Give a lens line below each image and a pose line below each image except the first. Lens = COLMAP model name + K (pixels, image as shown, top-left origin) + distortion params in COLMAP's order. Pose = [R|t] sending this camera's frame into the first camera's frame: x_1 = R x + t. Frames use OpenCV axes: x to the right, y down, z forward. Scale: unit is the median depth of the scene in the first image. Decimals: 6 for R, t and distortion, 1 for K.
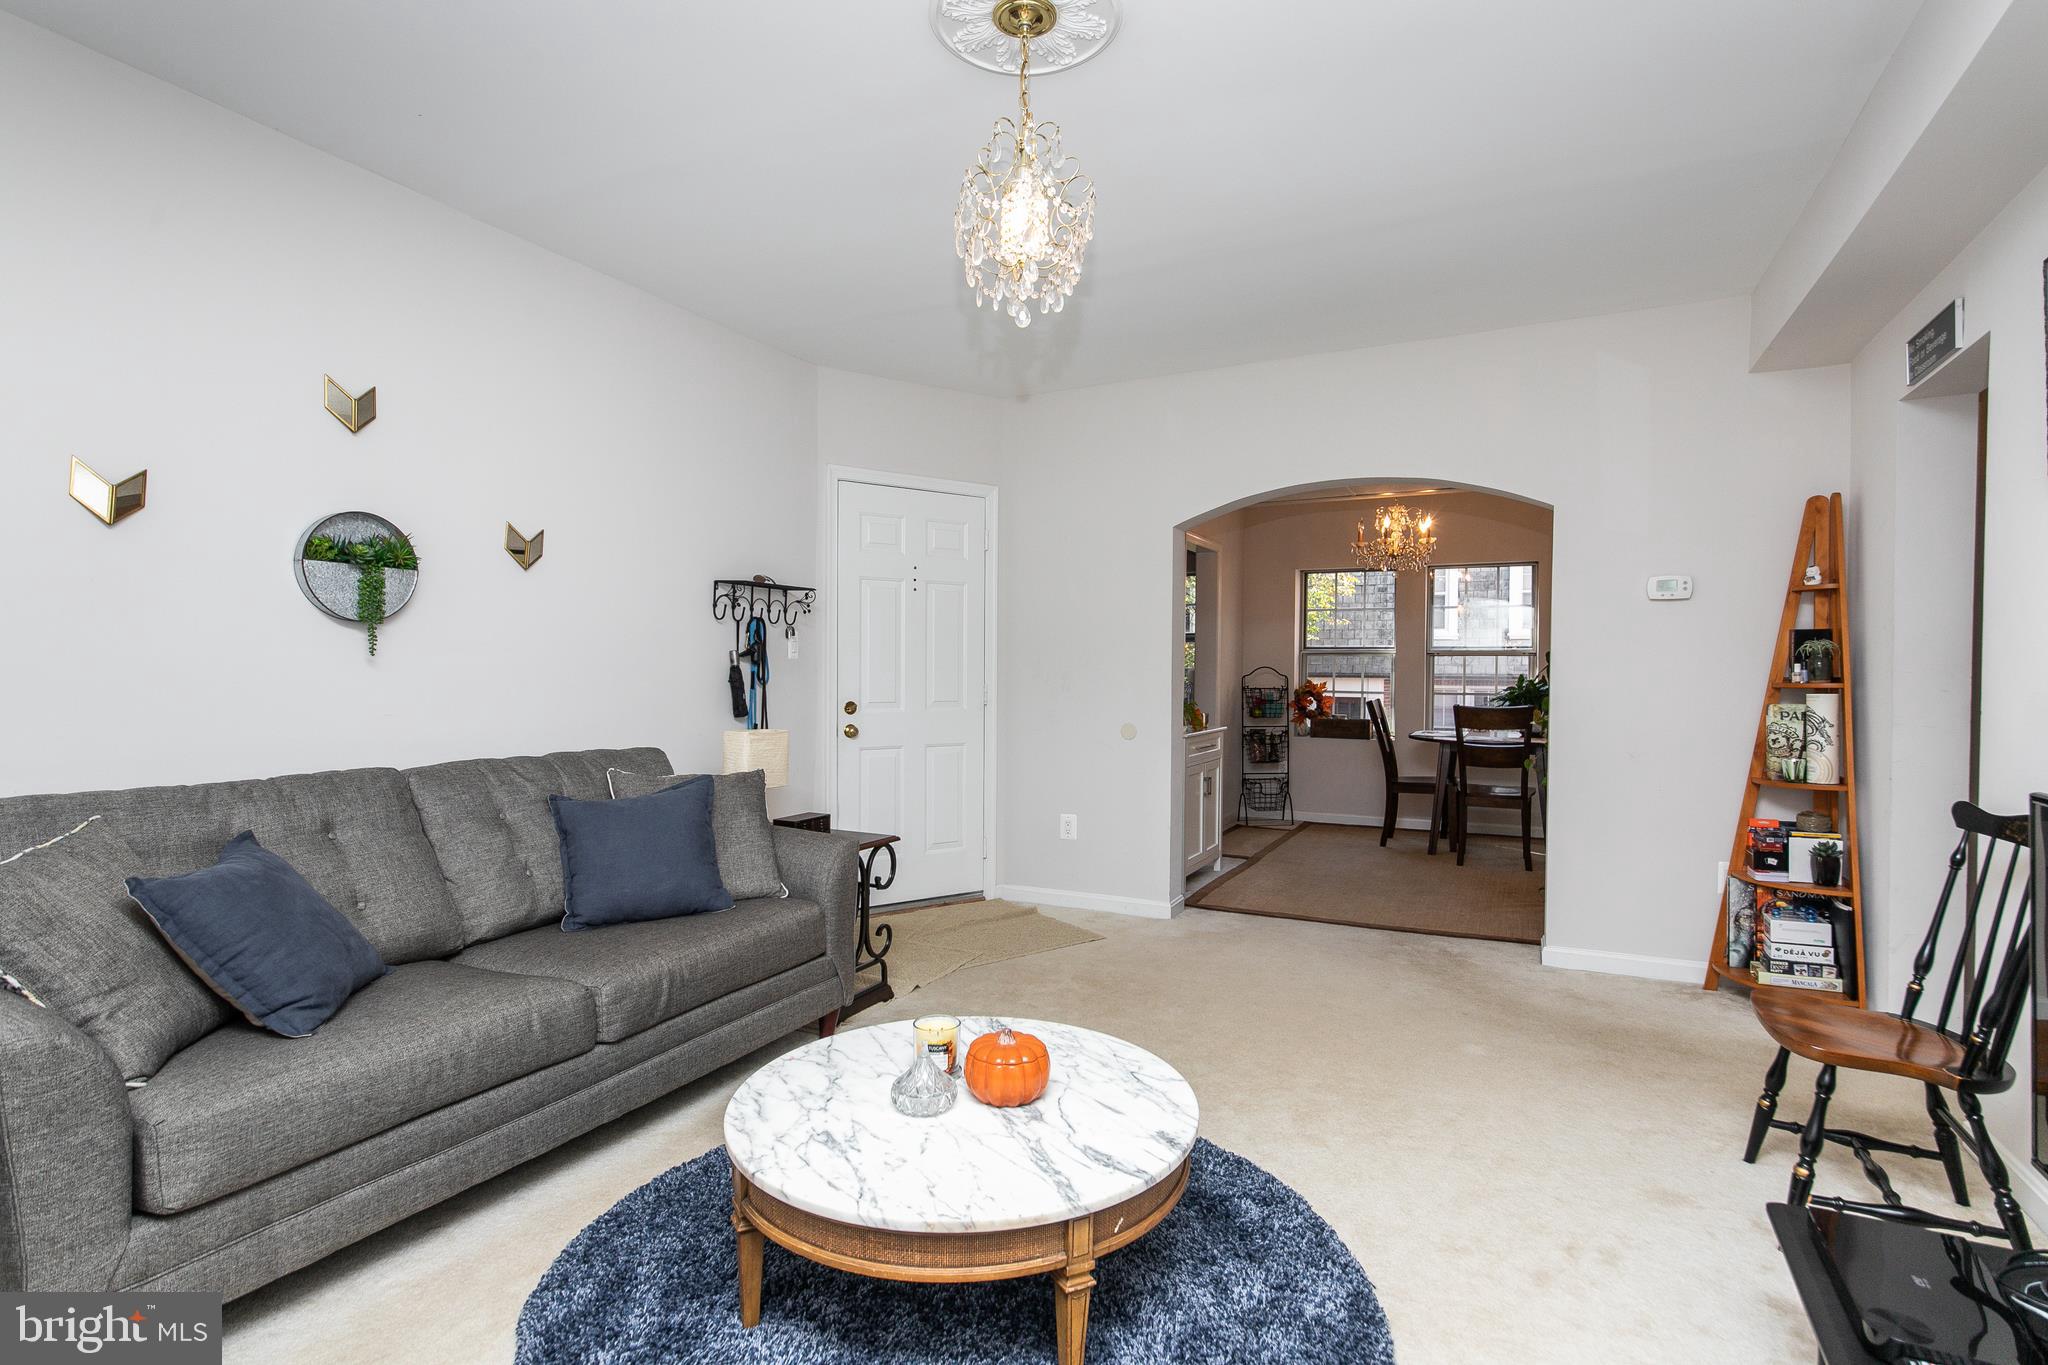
lens RADIAL K [[970.7, 0, 1024.0], [0, 970.7, 682.5], [0, 0, 1]] dist [-0.000819, 0.000007]
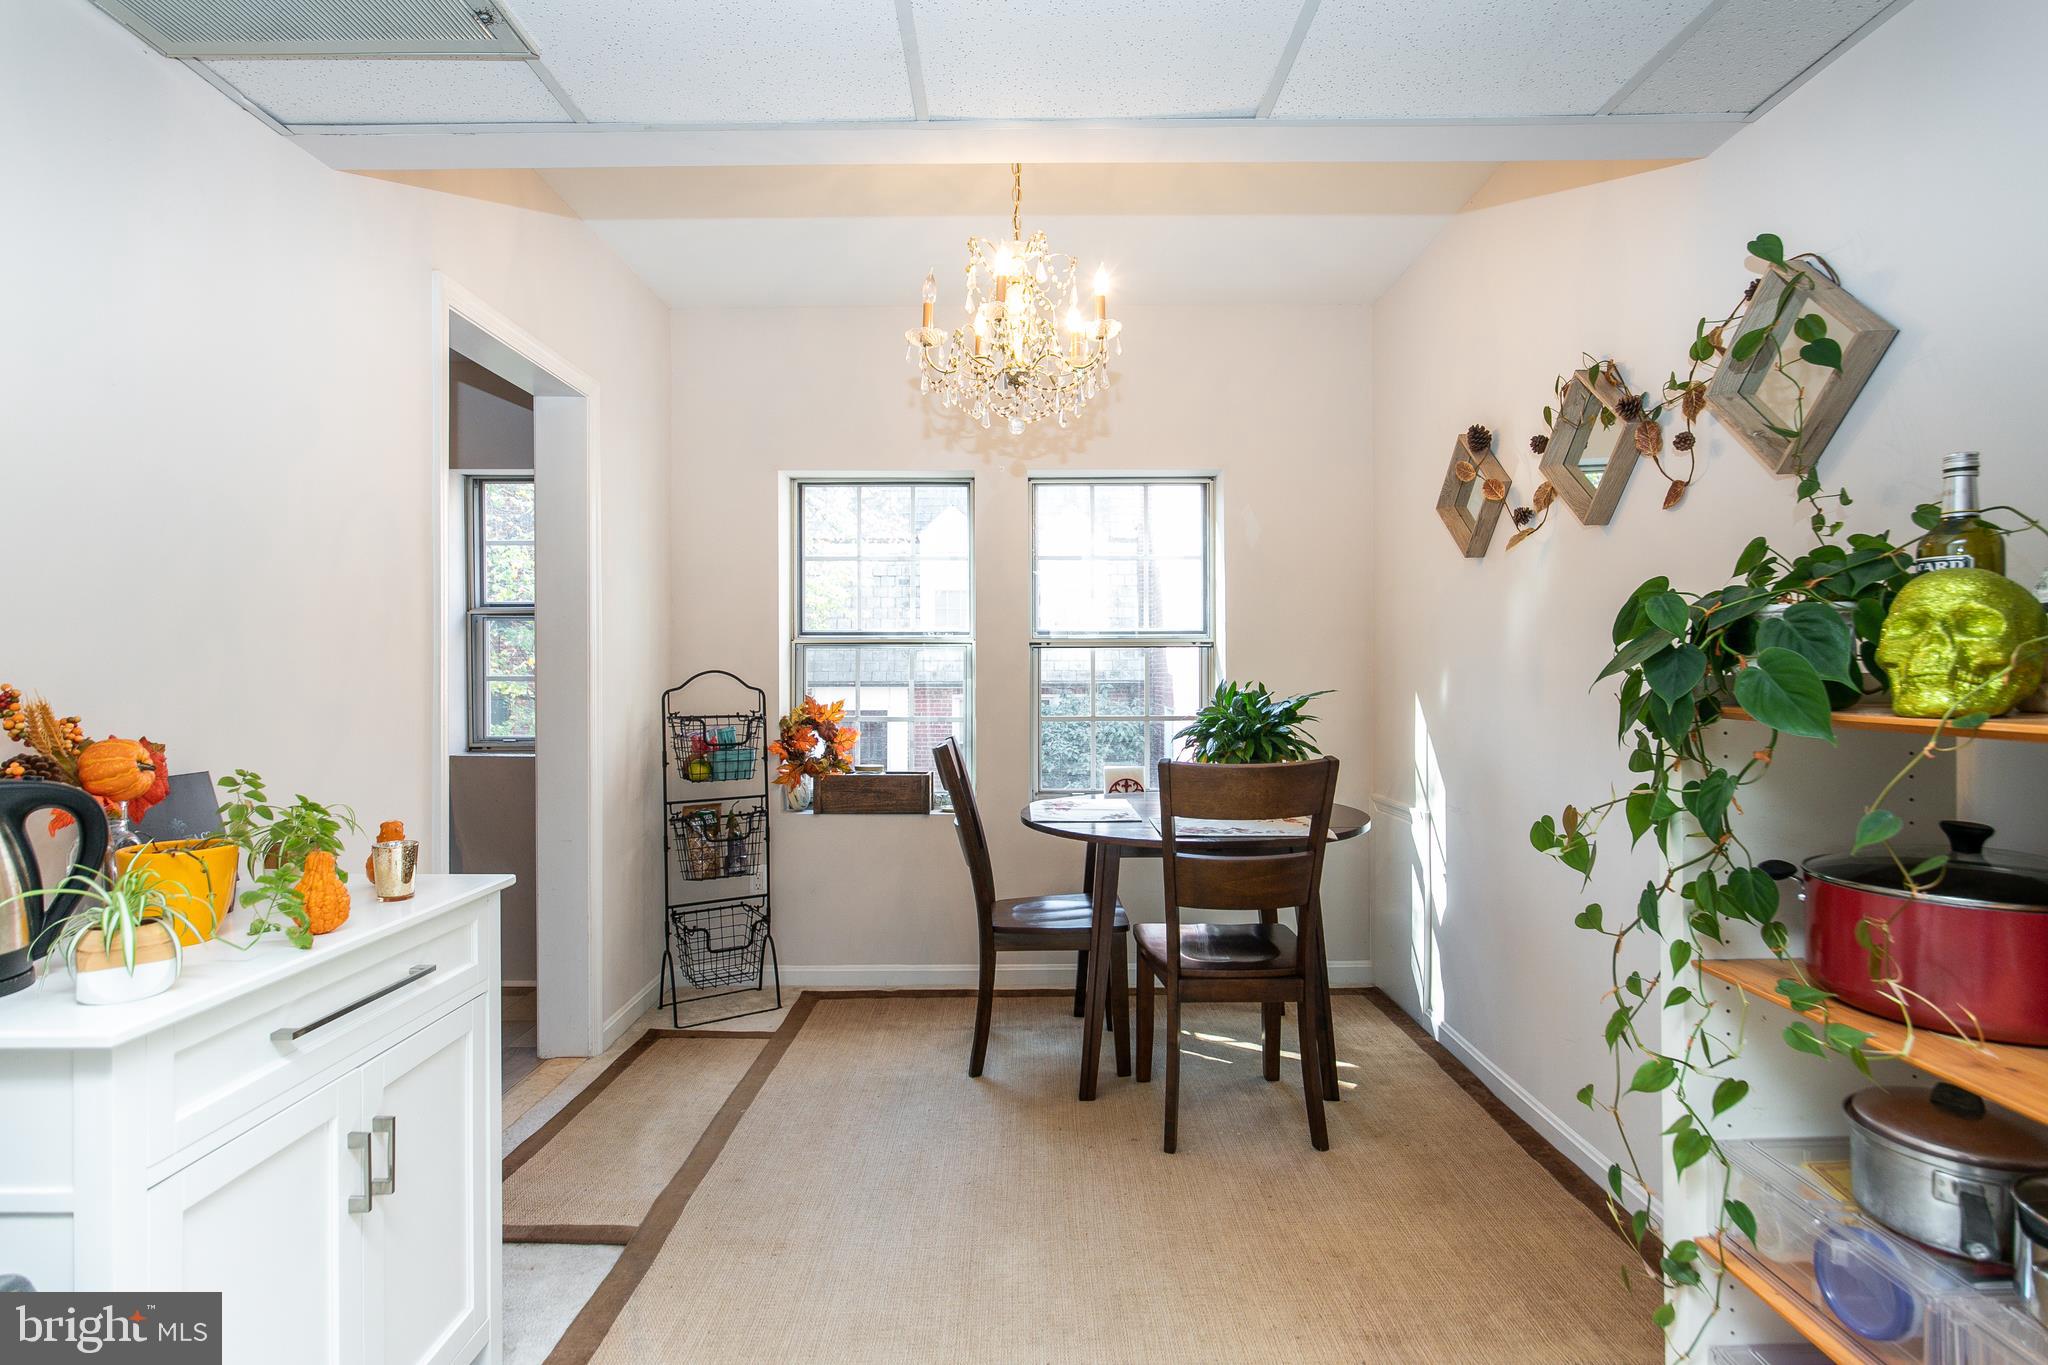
lens RADIAL K [[1064.6, 0, 1015.3], [0, 1064.6, 650.4], [0, 0, 1]] dist [-0.002030, -0.000286]
pose [[0.884967, 0.000286, 0.465654, 0.139102], [0.012287, 0.999637, -0.023965, -0.011102], [-0.465491, 0.026930, 0.884643, 0.488288]]
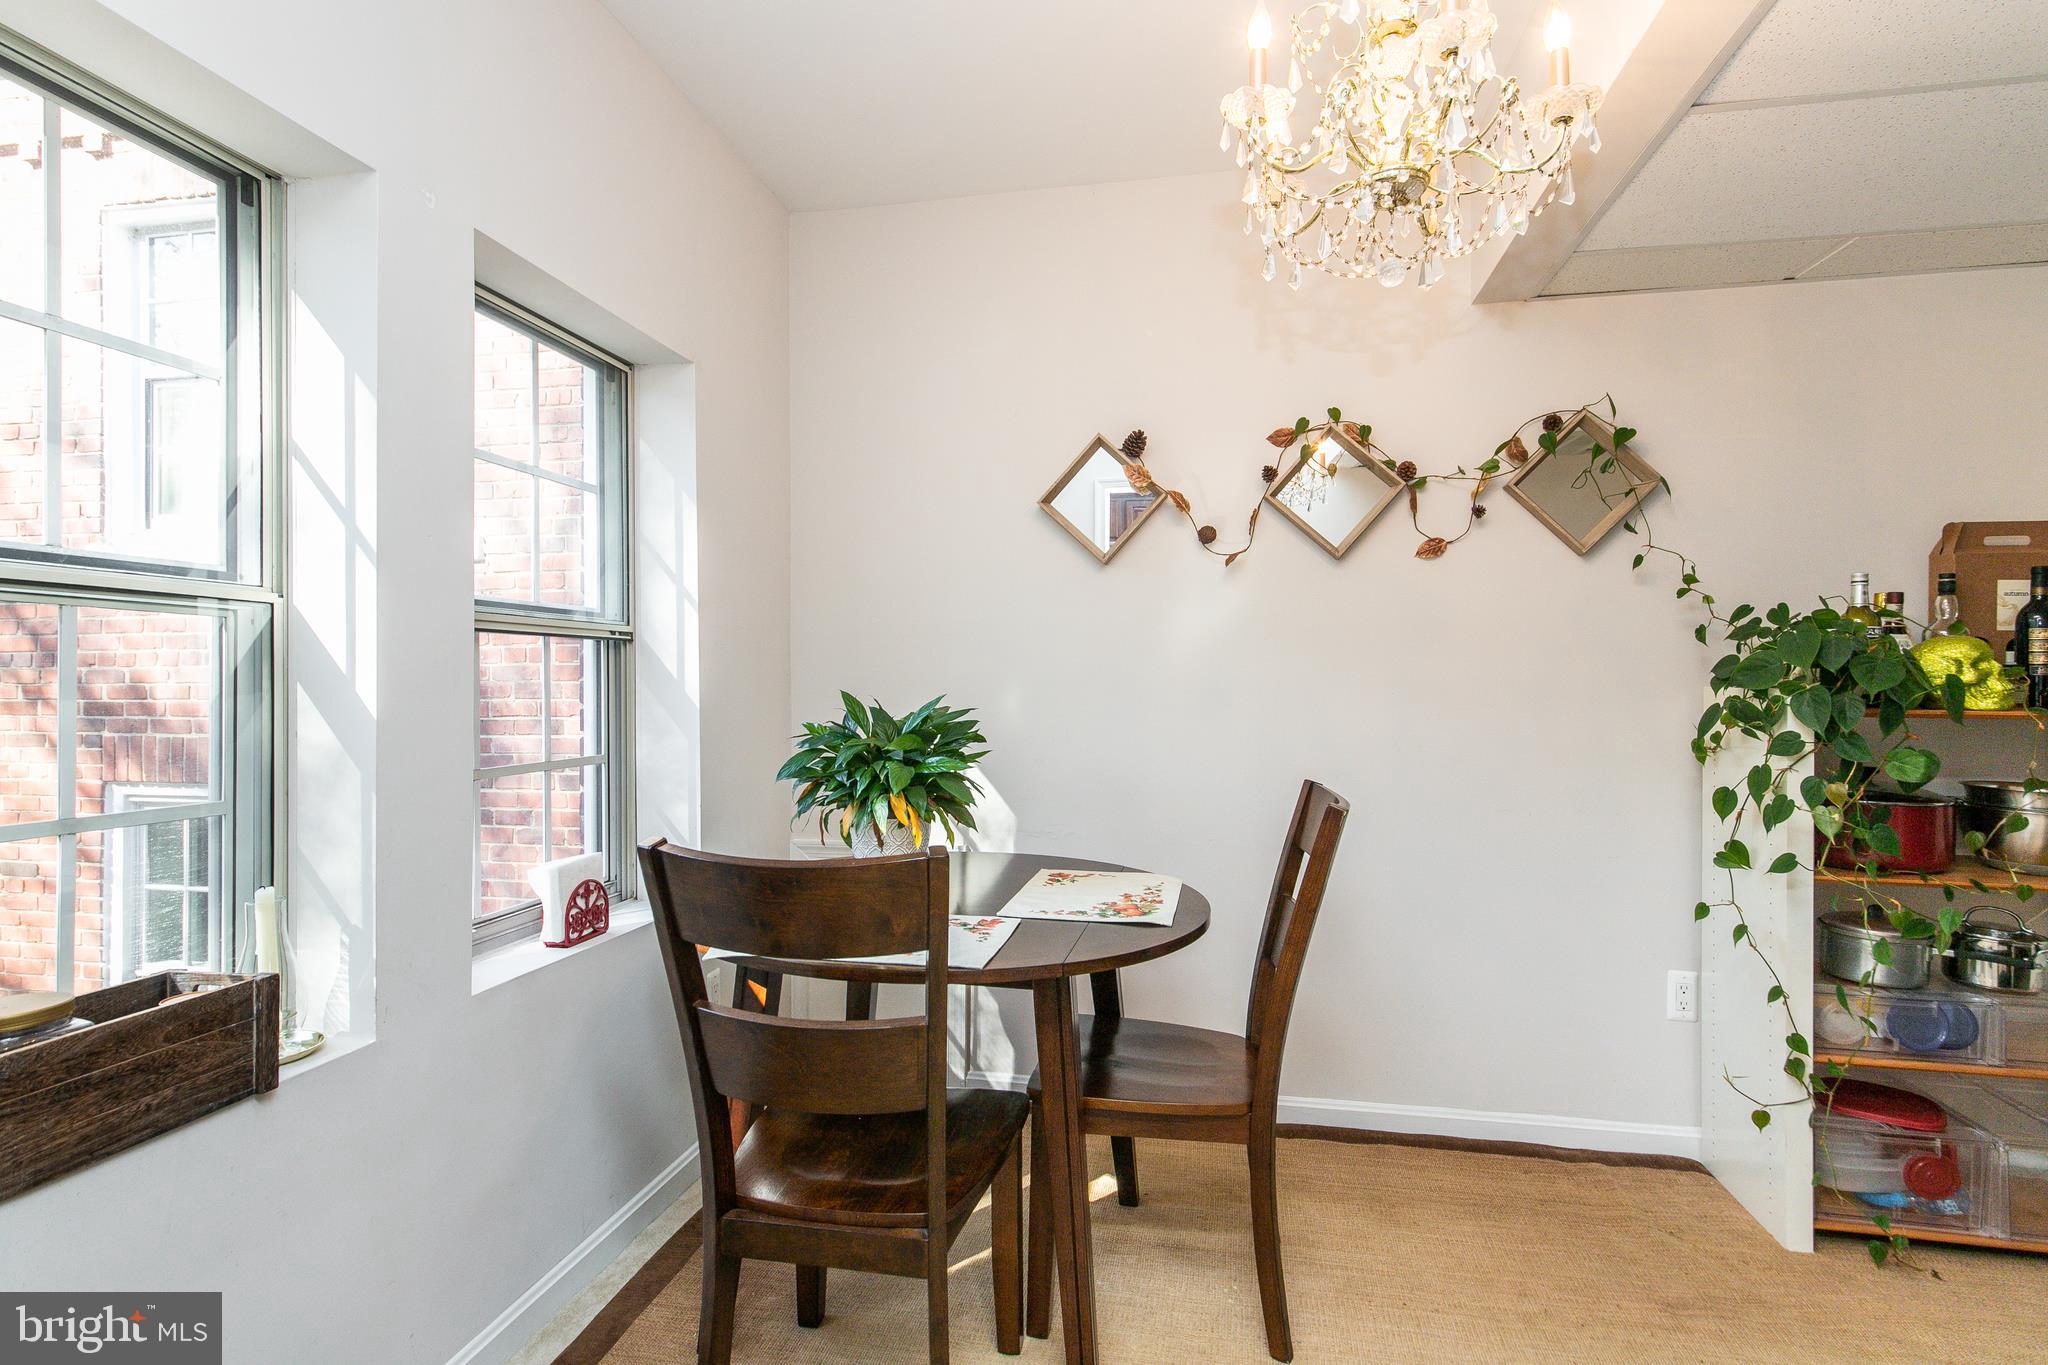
lens RADIAL K [[1011.7, 0, 1024.0], [0, 1011.7, 682.5], [0, 0, 1]] dist [-0.000891, -0.000028]
pose [[-0.298353, -0.009984, 0.954403, 0.137309], [0.004696, 0.999918, 0.011928, -0.016340], [-0.954444, 0.008041, -0.298282, 0.902874]]
